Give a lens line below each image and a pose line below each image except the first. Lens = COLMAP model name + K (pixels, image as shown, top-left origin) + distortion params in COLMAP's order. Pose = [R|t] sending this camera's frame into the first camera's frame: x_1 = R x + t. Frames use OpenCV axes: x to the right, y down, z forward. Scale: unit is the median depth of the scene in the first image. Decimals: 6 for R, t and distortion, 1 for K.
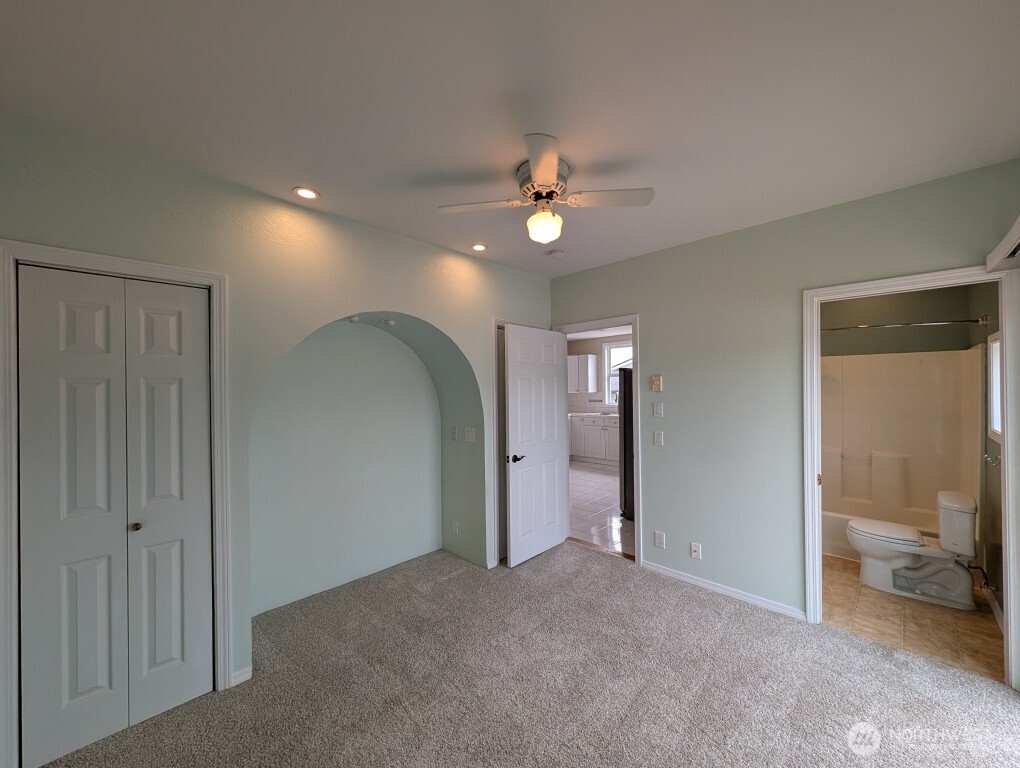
lens RADIAL K [[393.5, 0, 510.0], [0, 393.5, 386.6], [0, 0, 1]] dist [-0.000152, -0.000231]
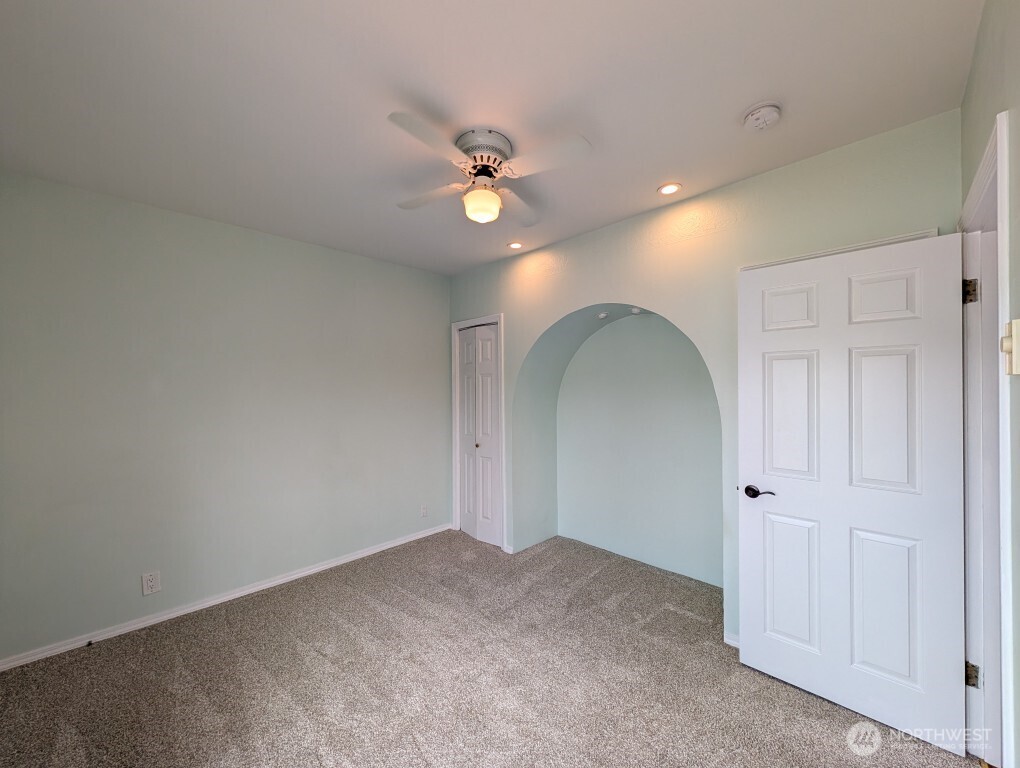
lens RADIAL K [[400.1, 0, 494.1], [0, 400.1, 385.5], [0, 0, 1]] dist [-0.000442, -0.000045]
pose [[-0.024166, 0.013576, -0.999616, 0.969956], [0.016565, 0.999776, 0.013177, 0.008238], [0.999571, -0.016240, -0.024385, 0.944370]]
